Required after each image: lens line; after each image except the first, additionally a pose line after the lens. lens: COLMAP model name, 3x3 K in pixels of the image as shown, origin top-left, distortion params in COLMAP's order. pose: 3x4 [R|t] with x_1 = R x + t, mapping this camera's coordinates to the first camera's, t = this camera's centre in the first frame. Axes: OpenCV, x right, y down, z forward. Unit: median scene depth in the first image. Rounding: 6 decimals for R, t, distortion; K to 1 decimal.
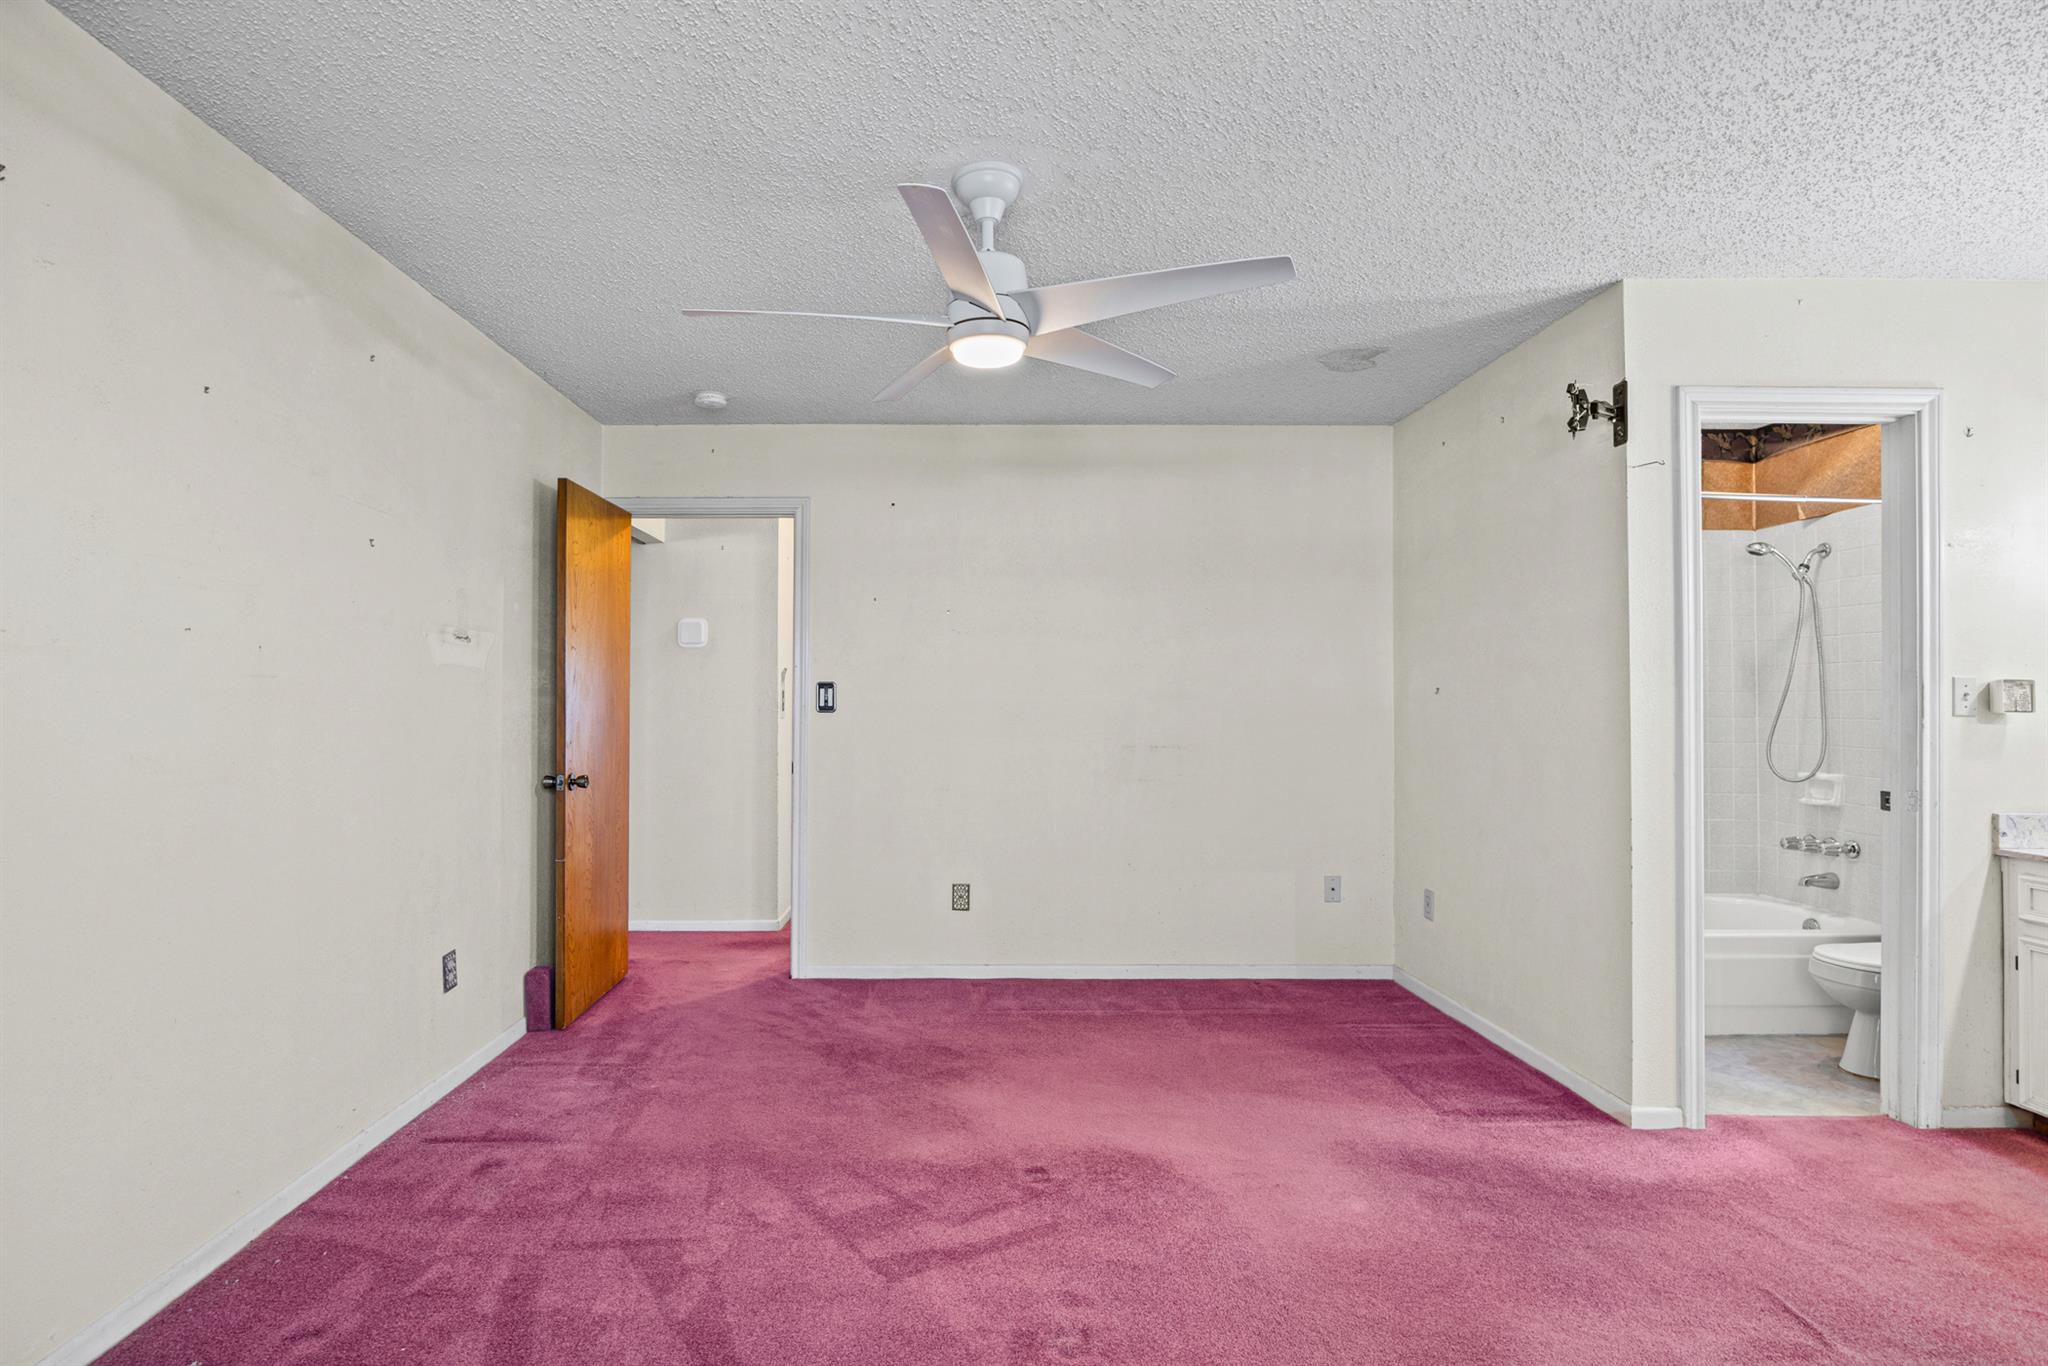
lens RADIAL K [[1039.3, 0, 947.1], [0, 1039.3, 679.0], [0, 0, 1]] dist [-0.014064, -0.001668]
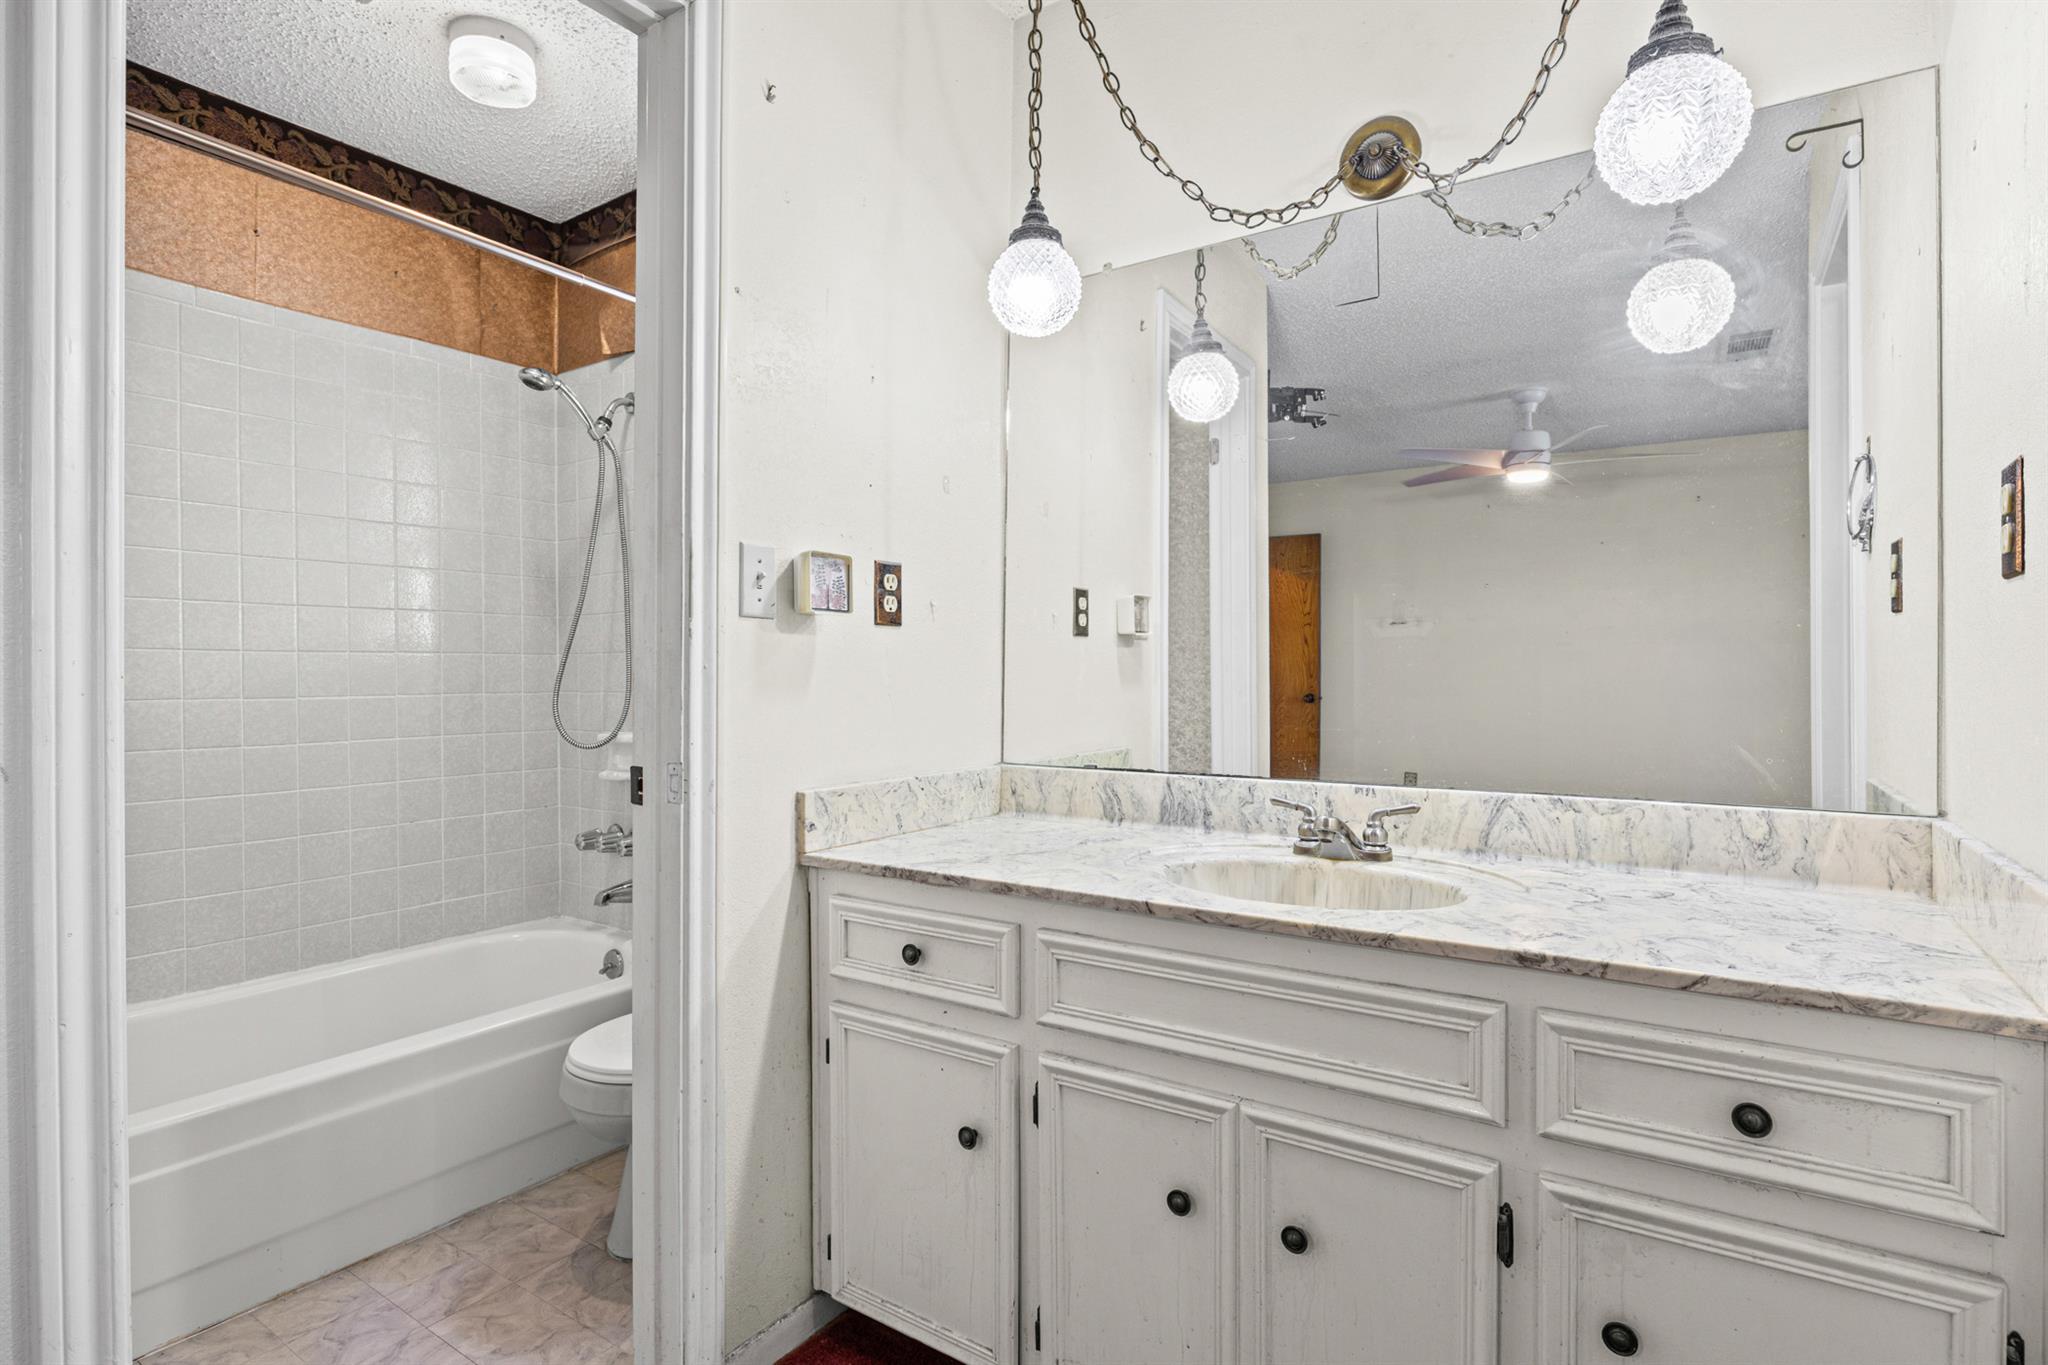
lens RADIAL K [[1057.6, 0, 1016.9], [0, 1057.6, 666.5], [0, 0, 1]] dist [0.000375, -0.000800]
pose [[0.566800, -0.004592, 0.823843, 0.612214], [-0.008865, 0.999893, 0.011672, 0.054613], [-0.823808, -0.013919, 0.566698, 0.570927]]
